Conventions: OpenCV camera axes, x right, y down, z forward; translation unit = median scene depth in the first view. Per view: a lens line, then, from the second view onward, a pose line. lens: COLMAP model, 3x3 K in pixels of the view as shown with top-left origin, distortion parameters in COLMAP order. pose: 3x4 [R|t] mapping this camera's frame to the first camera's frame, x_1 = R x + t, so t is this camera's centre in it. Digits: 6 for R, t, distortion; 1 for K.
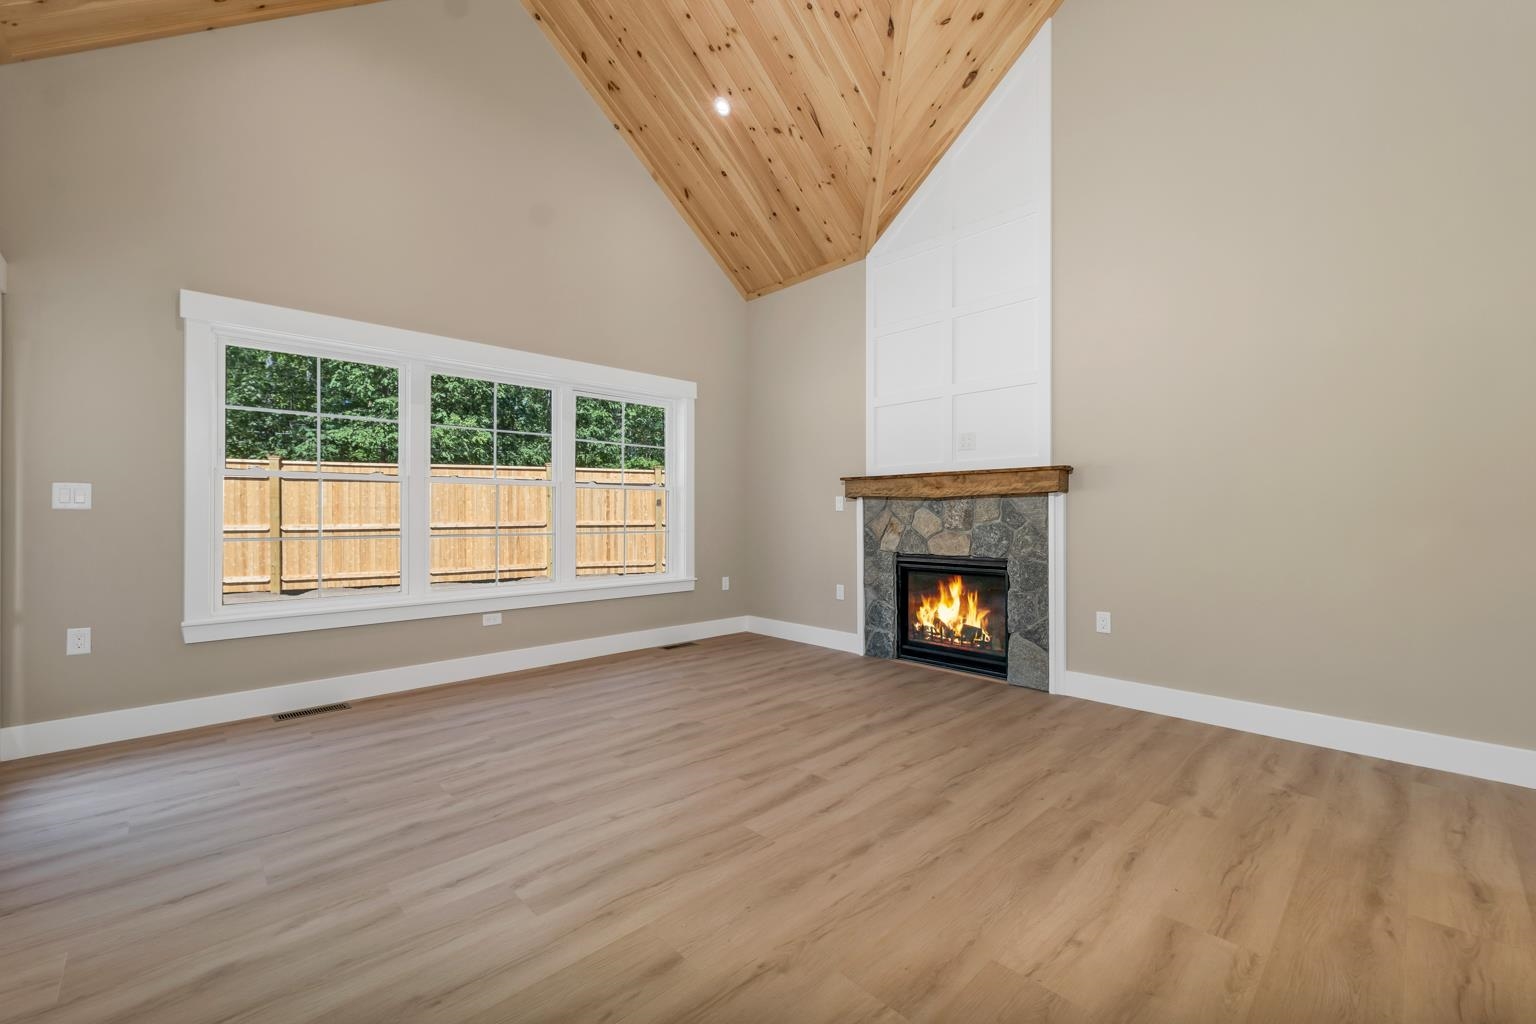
lens RADIAL K [[630.9, 0, 769.0], [0, 630.9, 514.8], [0, 0, 1]] dist [0.003366, 0.000083]
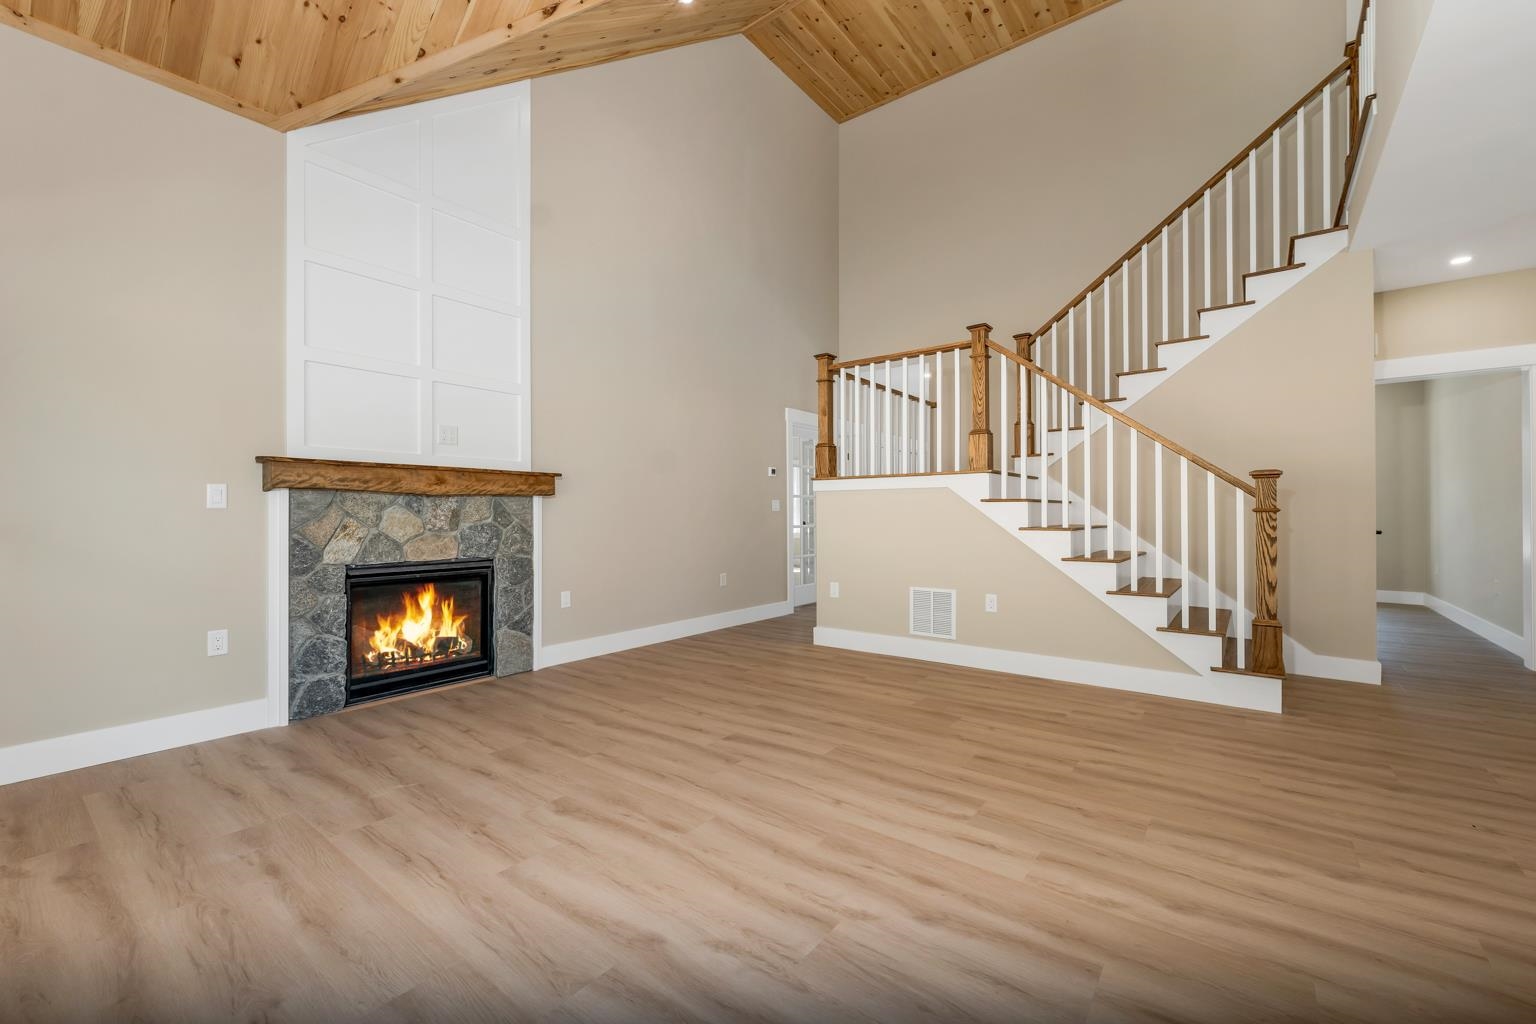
lens RADIAL K [[630.9, 0, 767.7], [0, 630.9, 511.5], [0, 0, 1]] dist [0.003366, 0.000083]
pose [[-0.151913, 0.011597, 0.988326, -0.689812], [0.005977, 0.999924, -0.010814, 0.008686], [-0.988376, 0.004265, -0.151971, 0.700537]]
